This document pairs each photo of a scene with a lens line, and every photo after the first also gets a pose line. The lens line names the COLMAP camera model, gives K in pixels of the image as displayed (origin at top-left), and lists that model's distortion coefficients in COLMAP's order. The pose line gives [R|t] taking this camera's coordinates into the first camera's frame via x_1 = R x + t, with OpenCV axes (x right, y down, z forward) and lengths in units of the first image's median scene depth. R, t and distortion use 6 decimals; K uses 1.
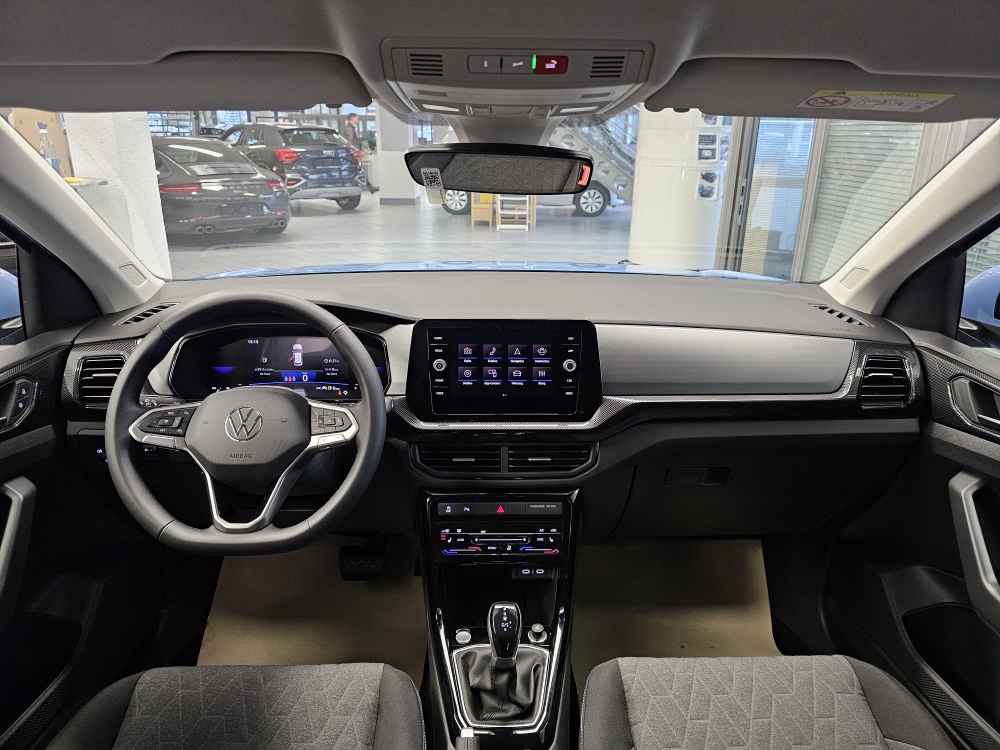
lens RADIAL K [[678.4, 0, 505.2], [0, 678.4, 373.3], [0, 0, 1]] dist [0.063067, -0.065999]
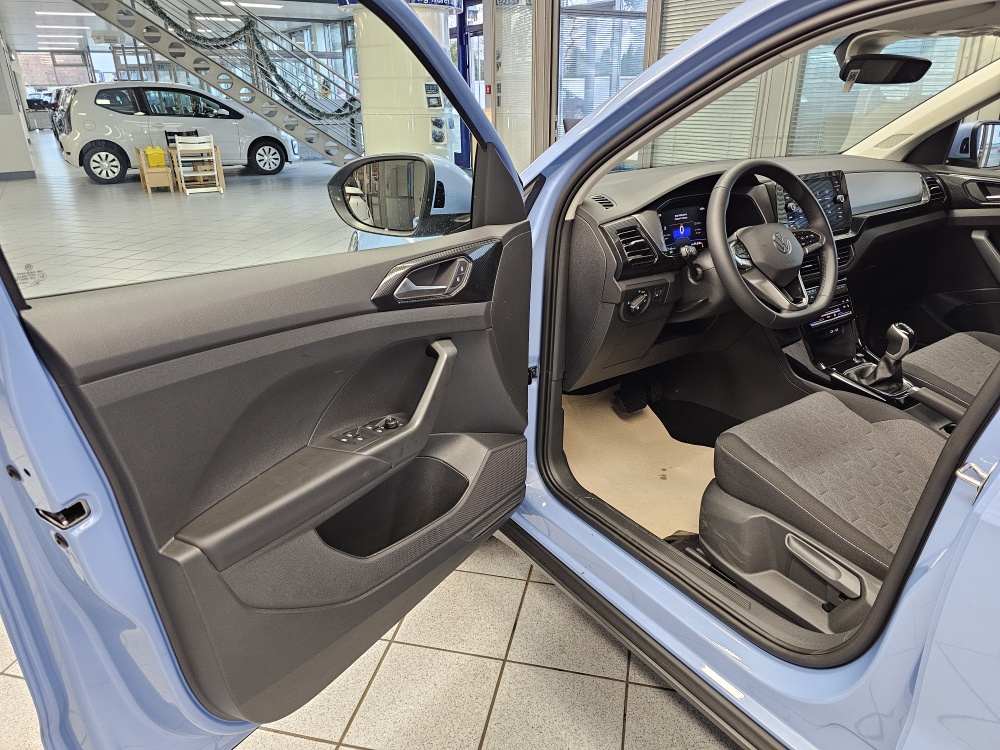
lens RADIAL K [[678.4, 0, 507.6], [0, 678.4, 368.0], [0, 0, 1]] dist [0.063067, -0.065999]
pose [[0.832501, -0.223493, 0.506945, -1.490576], [0.199860, 0.974560, 0.101438, 0.056366], [-0.516719, 0.016871, 0.855989, 0.006275]]
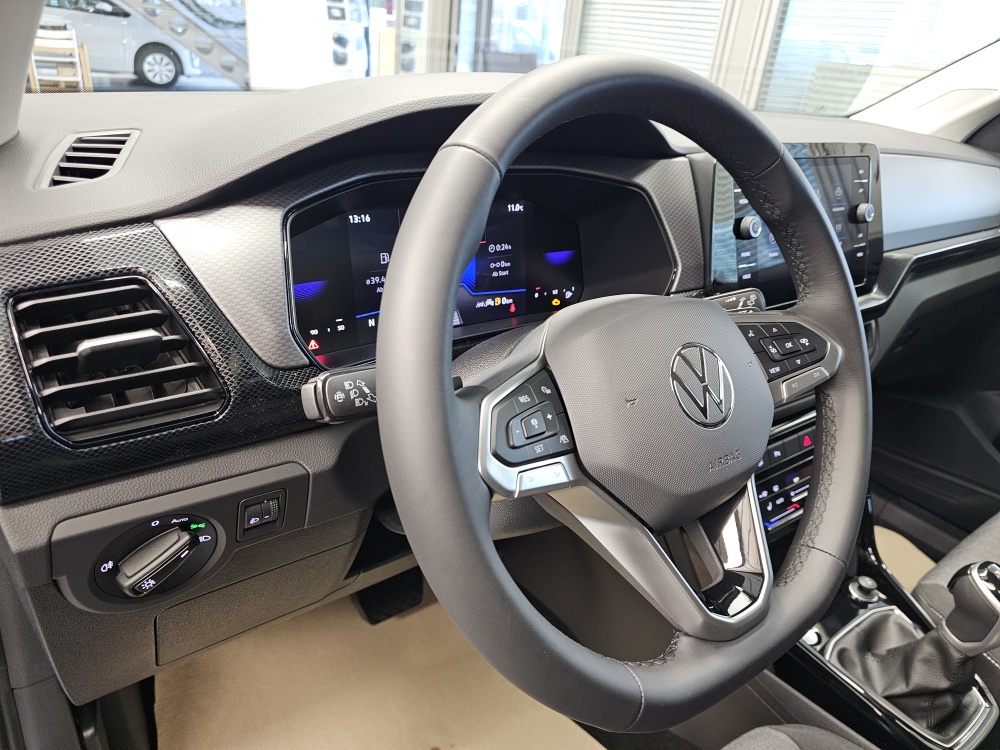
lens RADIAL K [[678.4, 0, 508.6], [0, 678.4, 377.3], [0, 0, 1]] dist [0.063067, -0.065999]
pose [[0.810342, -0.197625, 0.551626, -0.605941], [0.110575, 0.976069, 0.187251, -0.019621], [-0.575430, -0.090742, 0.812801, 0.626787]]
